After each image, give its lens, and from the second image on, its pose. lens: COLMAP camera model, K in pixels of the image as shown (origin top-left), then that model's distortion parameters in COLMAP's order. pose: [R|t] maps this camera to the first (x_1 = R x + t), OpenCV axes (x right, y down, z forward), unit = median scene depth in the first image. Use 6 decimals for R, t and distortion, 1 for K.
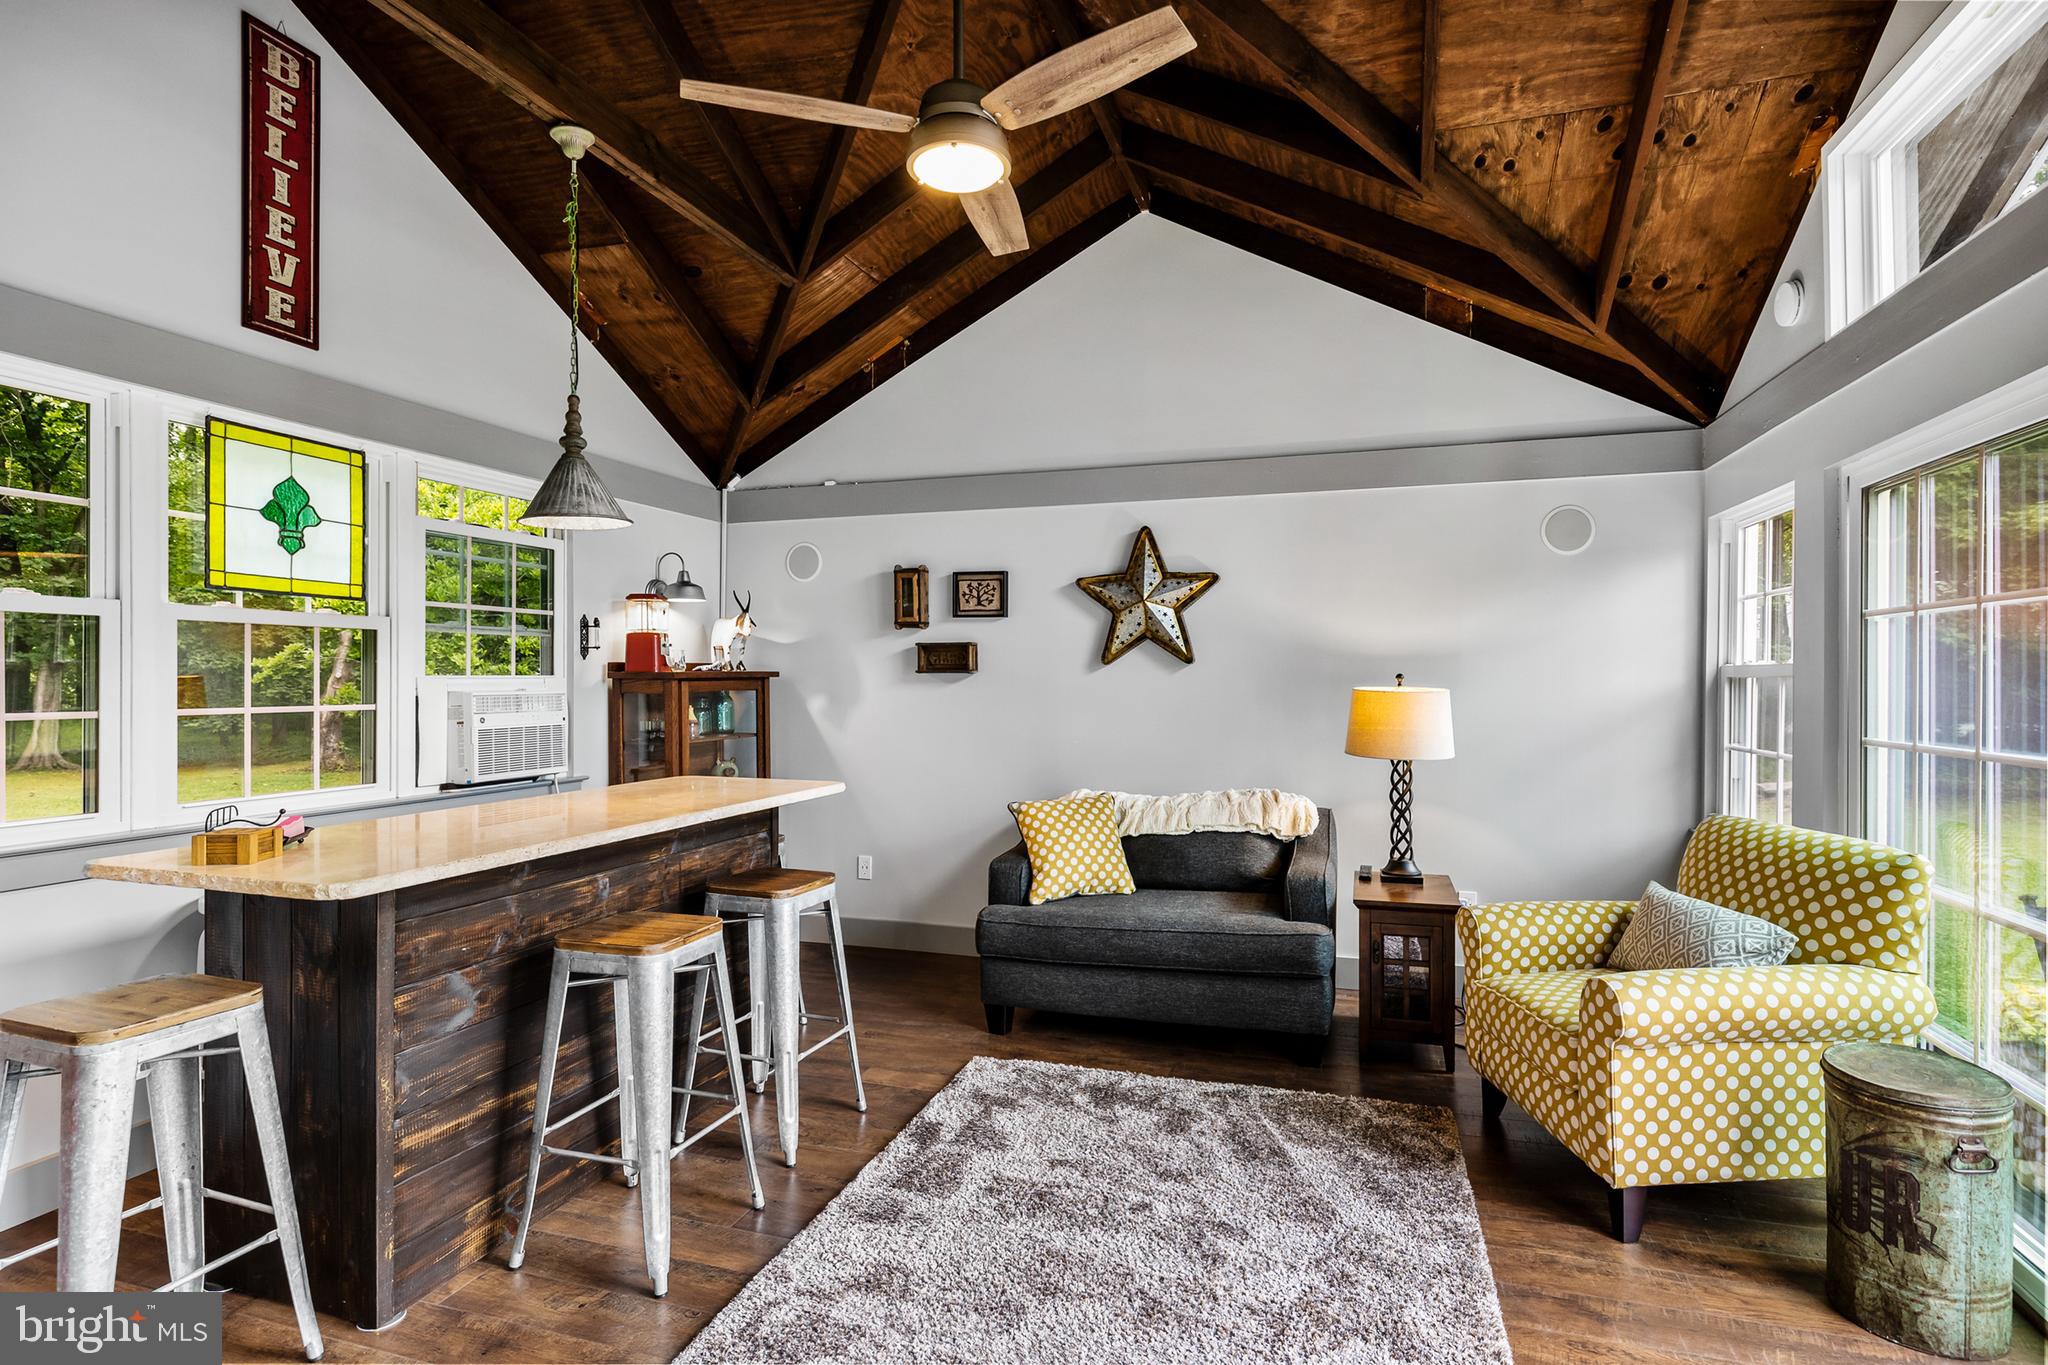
lens RADIAL K [[1035.7, 0, 1036.2], [0, 1035.7, 685.9], [0, 0, 1]] dist [0.002505, 0.002928]
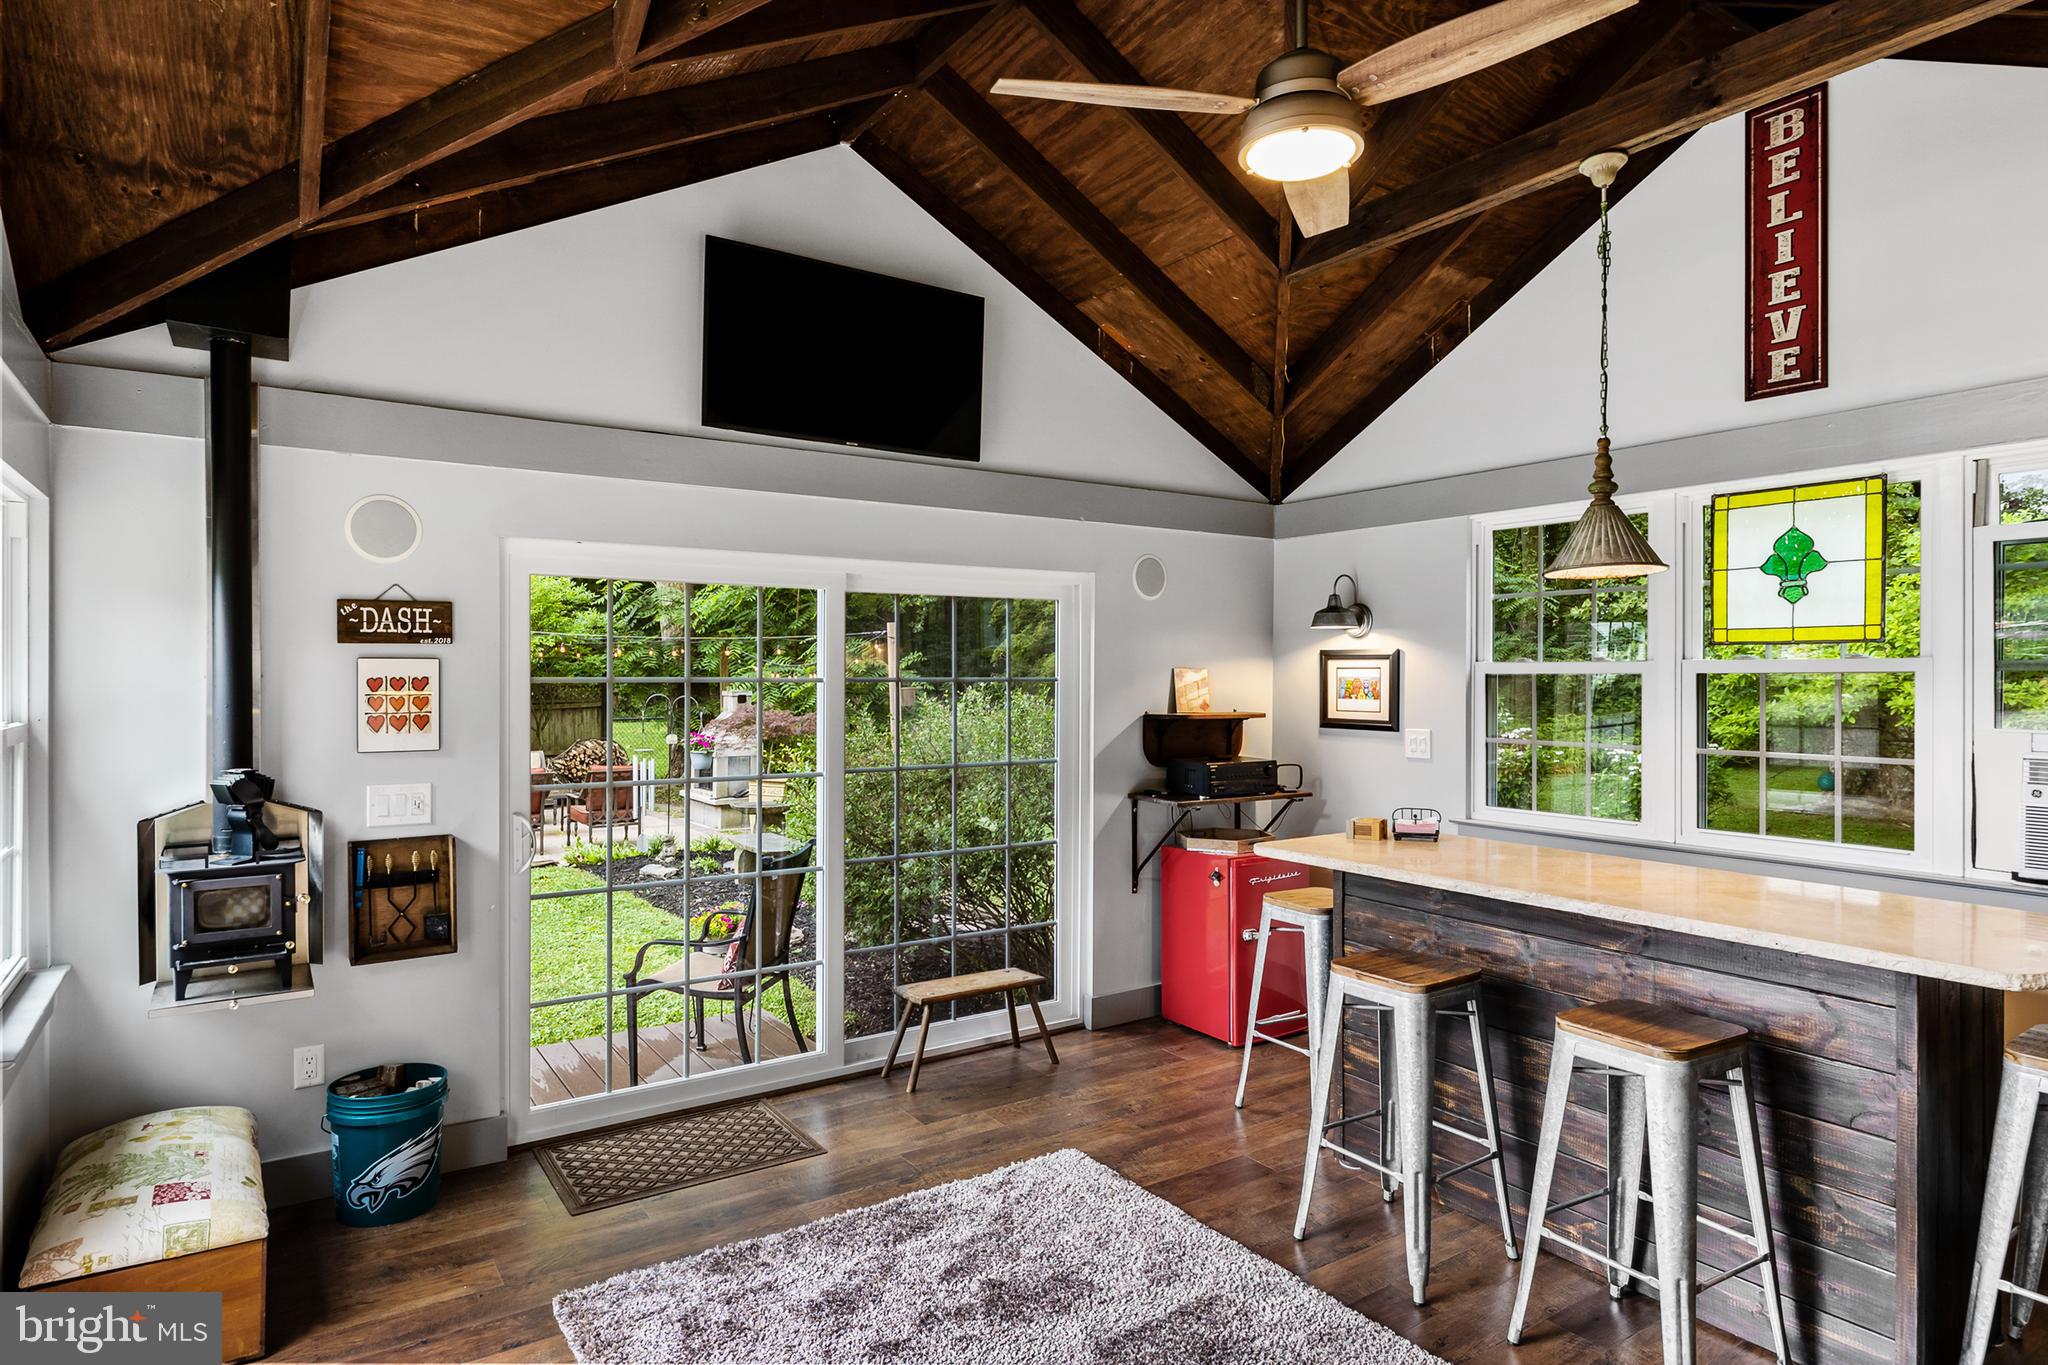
lens RADIAL K [[1156.3, 0, 1012.3], [0, 1156.3, 685.4], [0, 0, 1]] dist [0.004302, 0.000224]
pose [[-0.641616, 0.013204, -0.766912, 0.515957], [0.000737, 0.999862, 0.016598, -0.053557], [0.767025, 0.010084, -0.641537, 0.922952]]
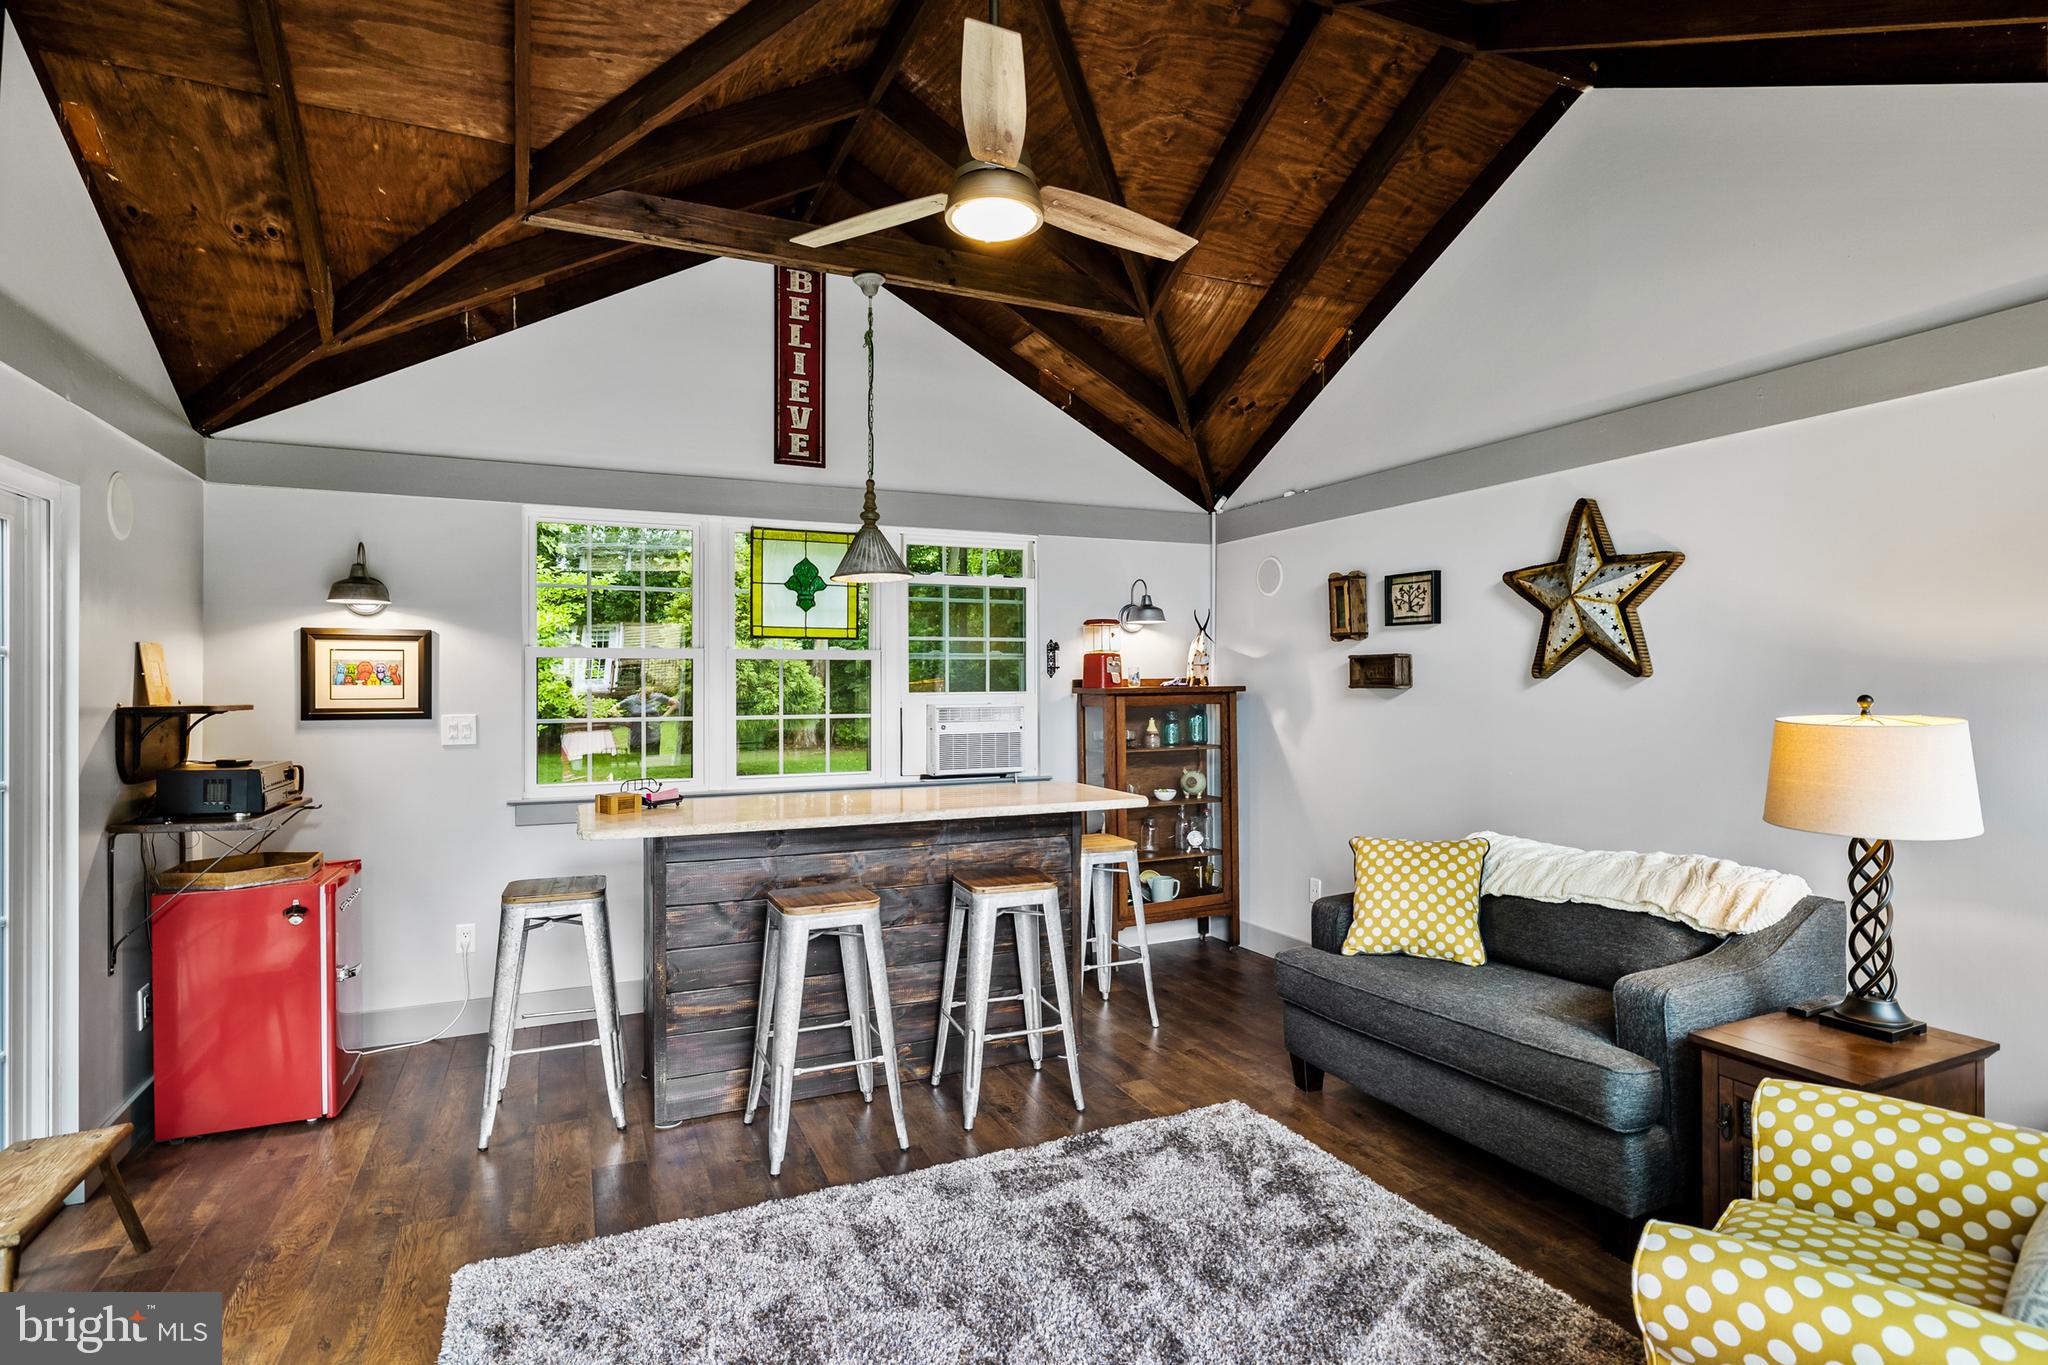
lens RADIAL K [[1035.7, 0, 1032.6], [0, 1035.7, 682.2], [0, 0, 1]] dist [0.002505, 0.002928]
pose [[0.668230, -0.002873, -0.743949, 0.472210], [-0.001154, 0.999987, -0.004899, -0.015853], [0.743954, 0.004133, 0.668218, 0.210971]]
